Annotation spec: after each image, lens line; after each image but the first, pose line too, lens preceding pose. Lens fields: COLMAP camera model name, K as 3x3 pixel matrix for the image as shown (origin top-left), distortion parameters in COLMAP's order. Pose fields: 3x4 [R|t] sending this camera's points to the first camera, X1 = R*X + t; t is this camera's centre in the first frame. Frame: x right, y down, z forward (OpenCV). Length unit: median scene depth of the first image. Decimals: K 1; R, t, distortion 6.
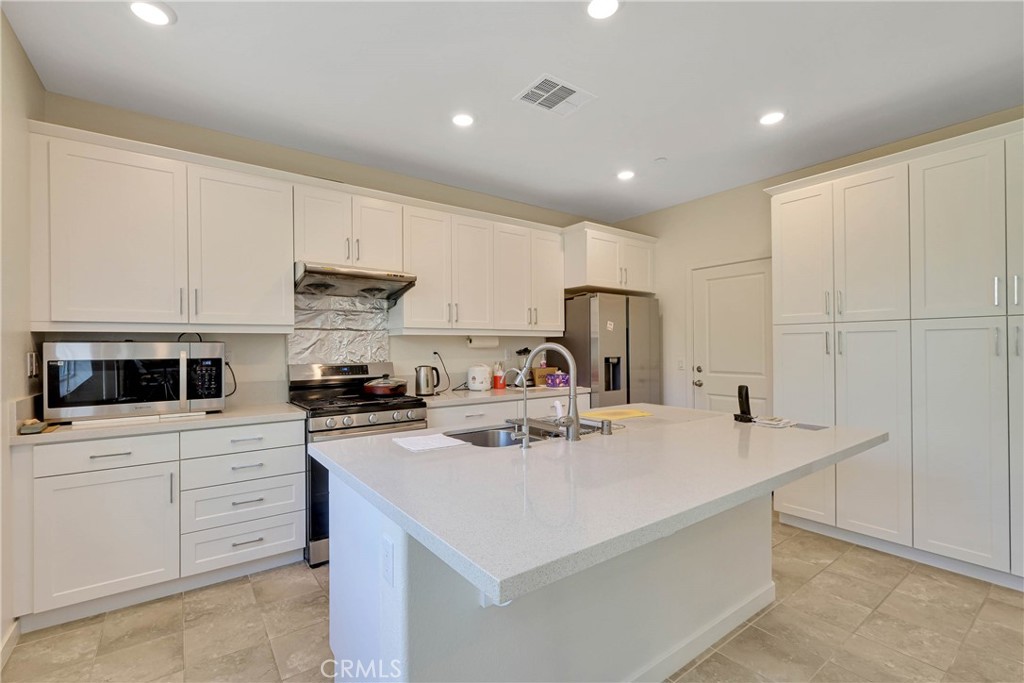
lens RADIAL K [[449.0, 0, 508.3], [0, 449.0, 346.6], [0, 0, 1]] dist [0.001152, 0.000047]
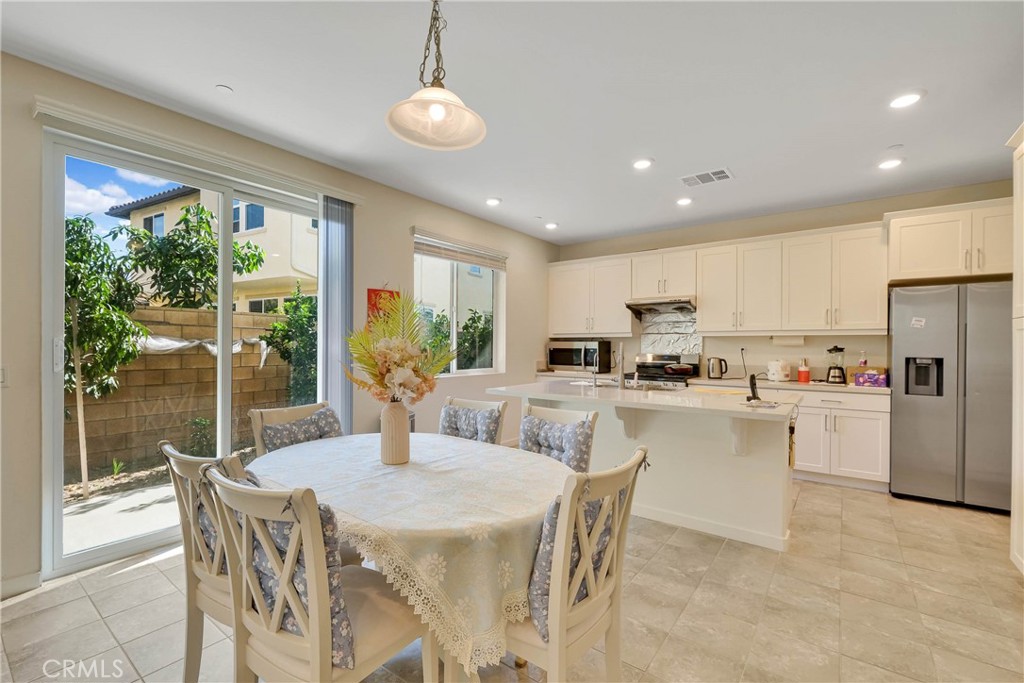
lens RADIAL K [[449.0, 0, 513.4], [0, 449.0, 342.0], [0, 0, 1]] dist [0.001152, 0.000047]
pose [[0.303975, 0.000464, -0.952680, 1.063686], [-0.006503, 0.999978, -0.001588, -0.000724], [0.952658, 0.006678, 0.303971, -0.048967]]
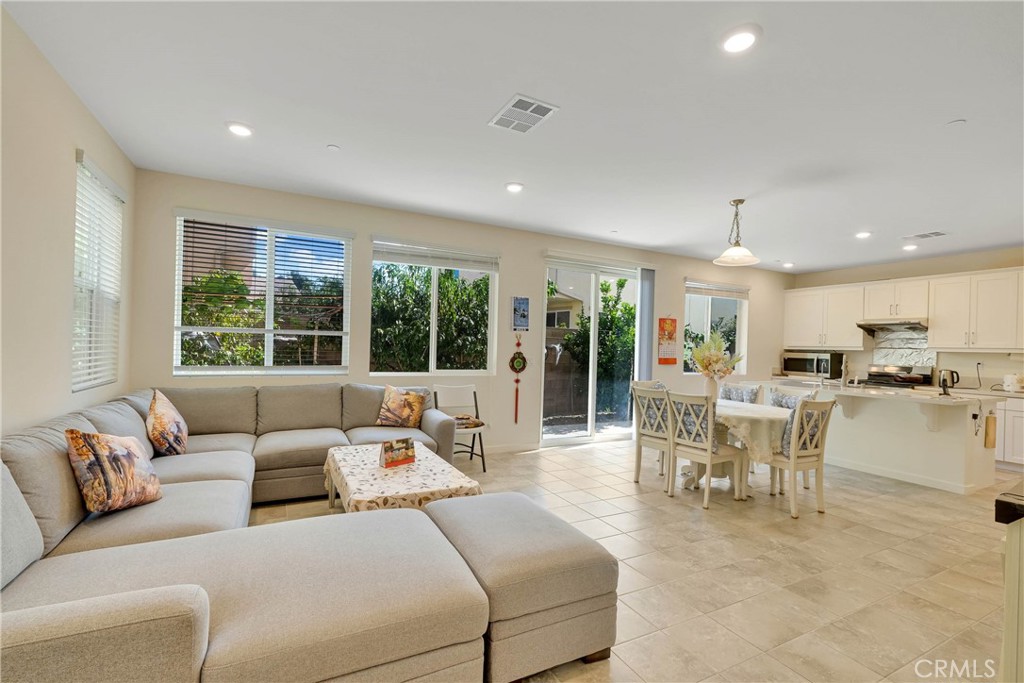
lens RADIAL K [[449.0, 0, 508.4], [0, 449.0, 346.2], [0, 0, 1]] dist [0.001152, 0.000047]
pose [[-0.150257, 0.000256, -0.988647, 1.908381], [-0.027550, 0.999611, 0.004446, -0.009129], [0.988263, 0.027905, -0.150192, -0.429831]]
